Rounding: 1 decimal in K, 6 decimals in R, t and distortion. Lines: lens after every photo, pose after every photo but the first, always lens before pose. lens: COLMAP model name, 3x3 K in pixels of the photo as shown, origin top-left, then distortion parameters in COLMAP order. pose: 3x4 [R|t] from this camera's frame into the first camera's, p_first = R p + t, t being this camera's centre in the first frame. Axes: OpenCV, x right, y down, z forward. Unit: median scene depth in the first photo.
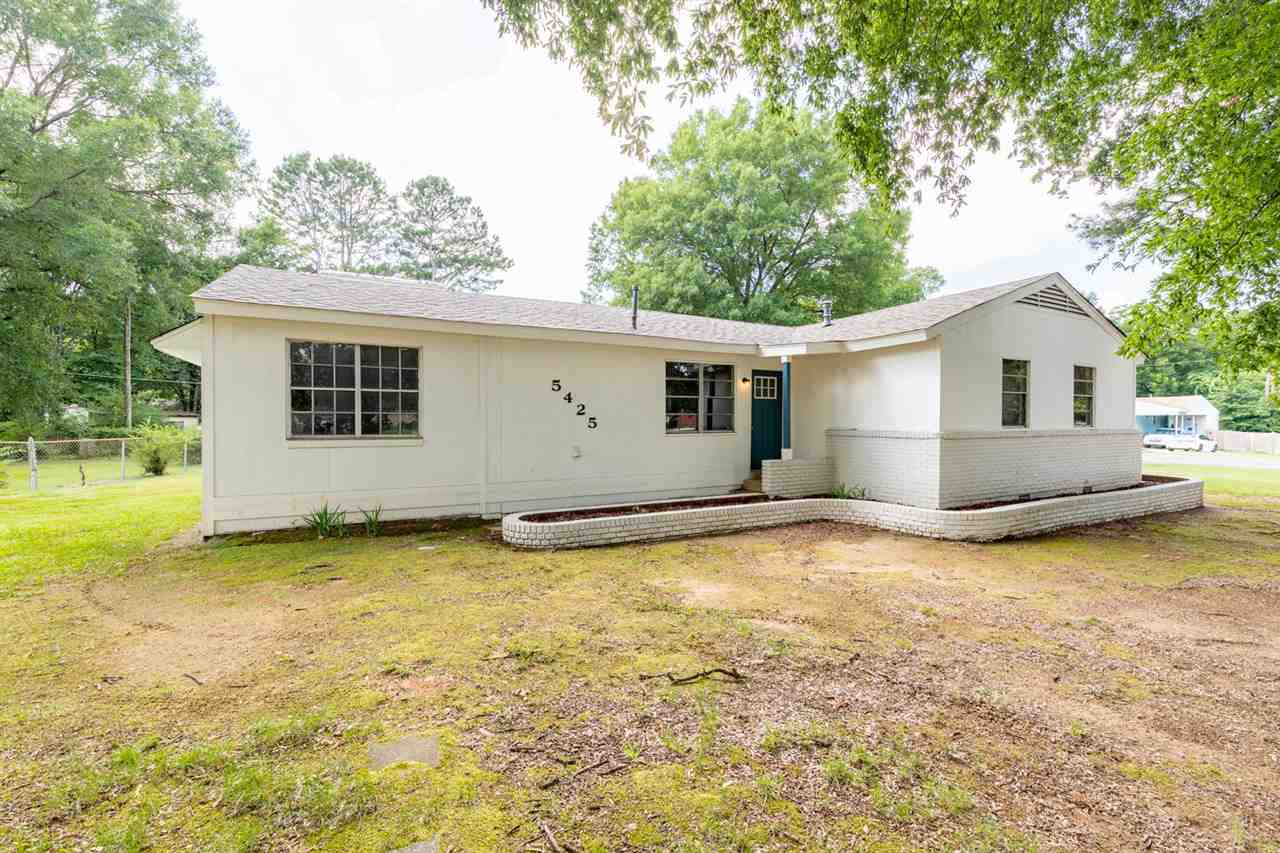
lens RADIAL K [[540.2, 0, 640.0], [0, 540.2, 426.5], [0, 0, 1]] dist [0.005394, -0.000008]
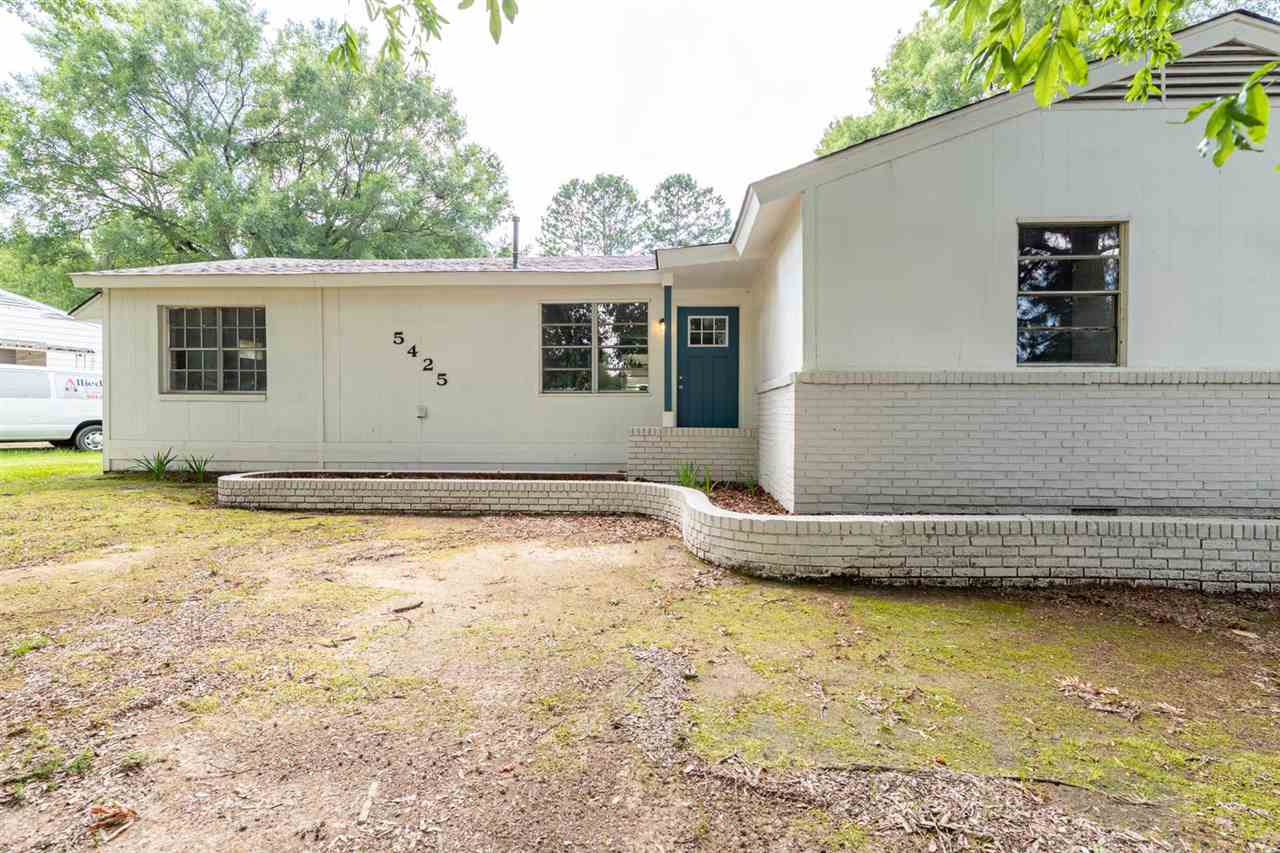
lens RADIAL K [[540.2, 0, 640.0], [0, 540.2, 426.5], [0, 0, 1]] dist [0.005394, -0.000008]
pose [[0.859429, 0.014769, -0.511042, 0.565447], [-0.007915, 0.999847, 0.015584, 0.047142], [0.511194, -0.009349, 0.859414, 0.366221]]
